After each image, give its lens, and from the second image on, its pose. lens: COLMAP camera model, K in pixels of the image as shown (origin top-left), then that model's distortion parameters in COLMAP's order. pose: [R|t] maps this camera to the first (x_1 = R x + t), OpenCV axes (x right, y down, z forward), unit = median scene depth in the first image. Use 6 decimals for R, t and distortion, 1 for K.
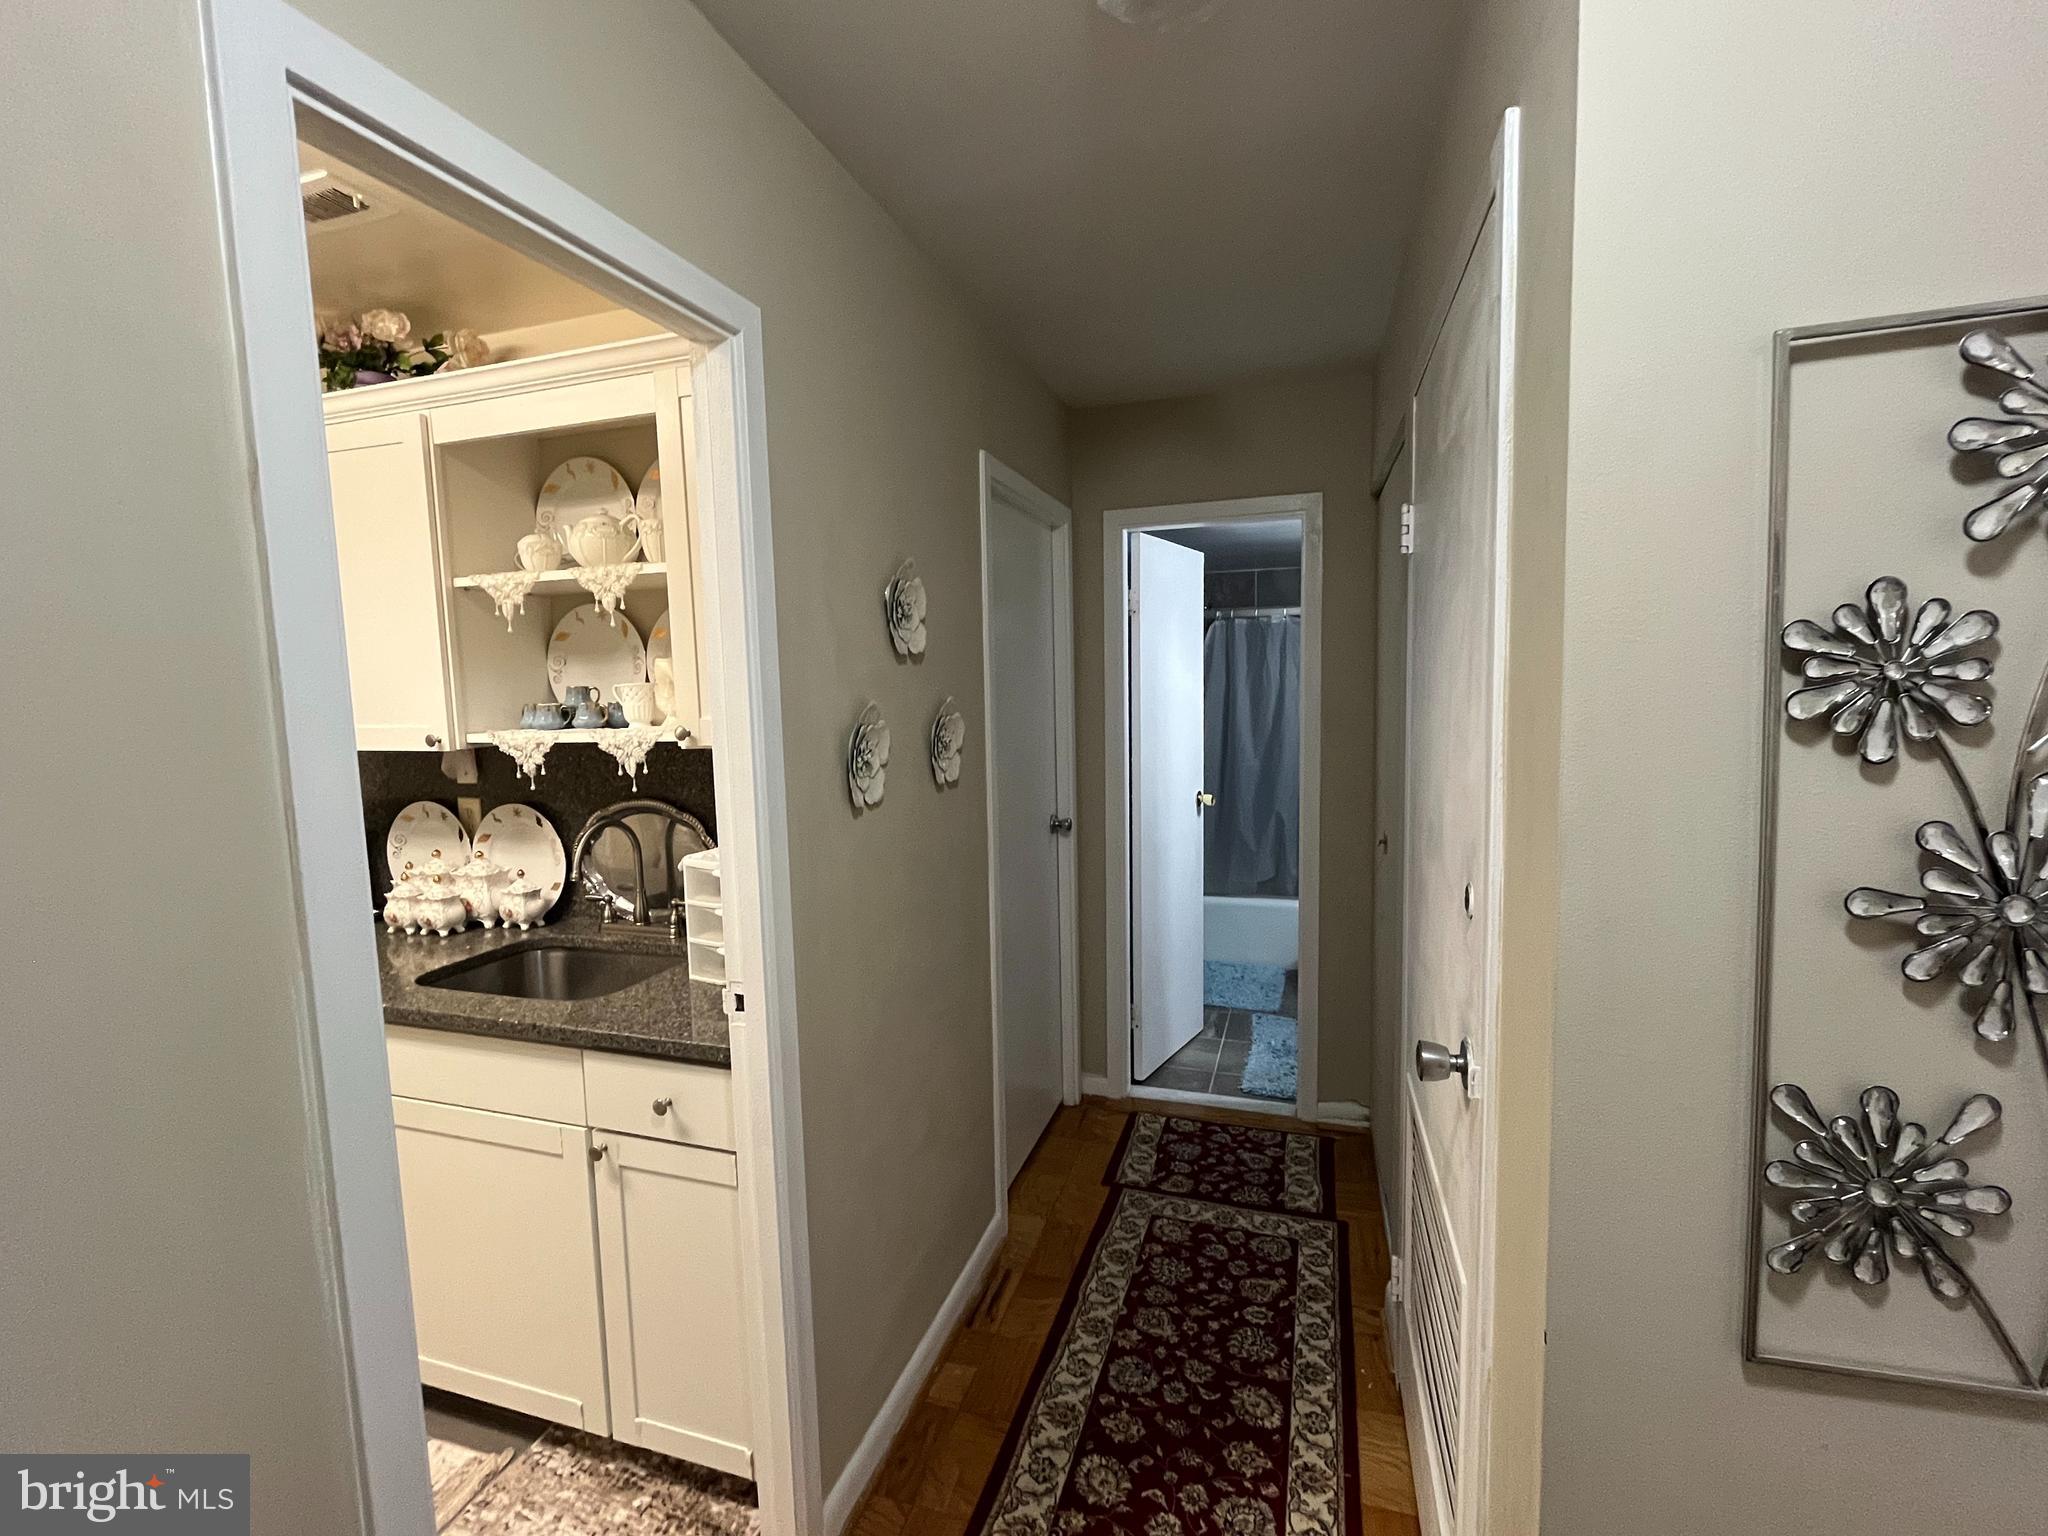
lens RADIAL K [[912.7, 0, 1014.9], [0, 912.7, 763.8], [0, 0, 1]] dist [-0.005290, -0.000892]
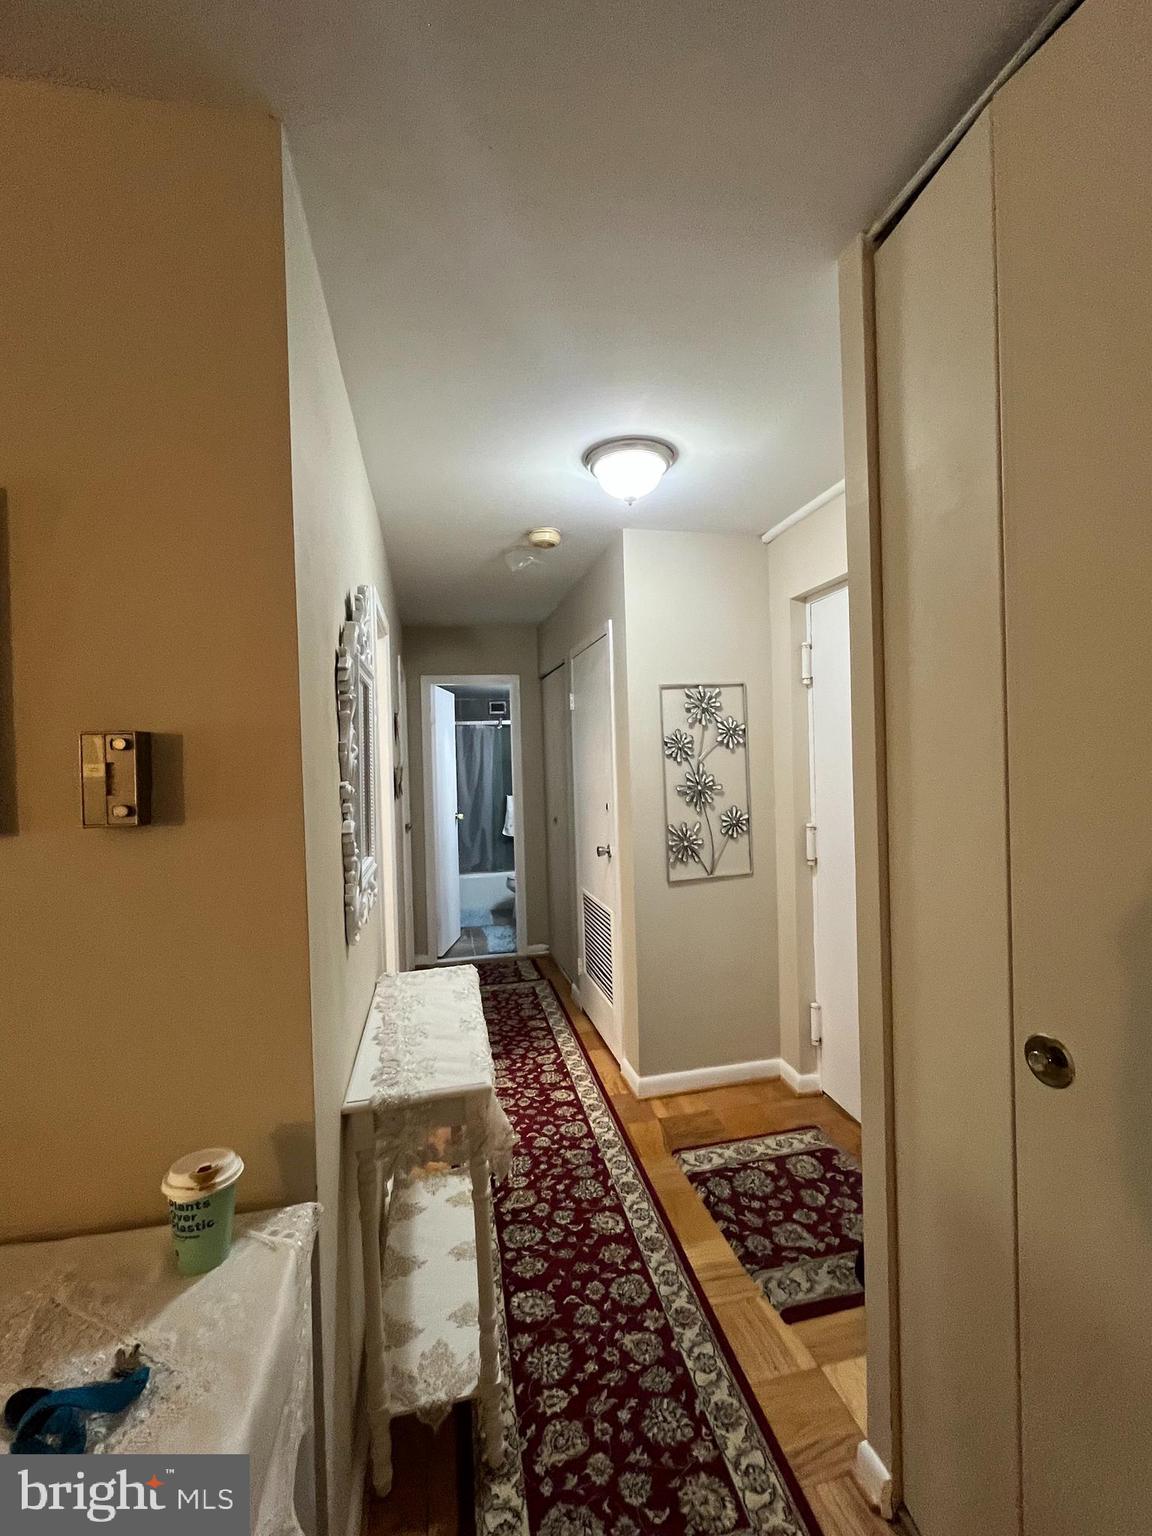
lens RADIAL K [[684.5, 0, 578.5], [0, 684.5, 766.4], [0, 0, 1]] dist [-0.005290, -0.000892]
pose [[0.867412, -0.007850, 0.497529, -0.675100], [0.052199, 0.995794, -0.075294, 0.125617], [-0.494845, 0.091282, 0.864173, -0.937645]]
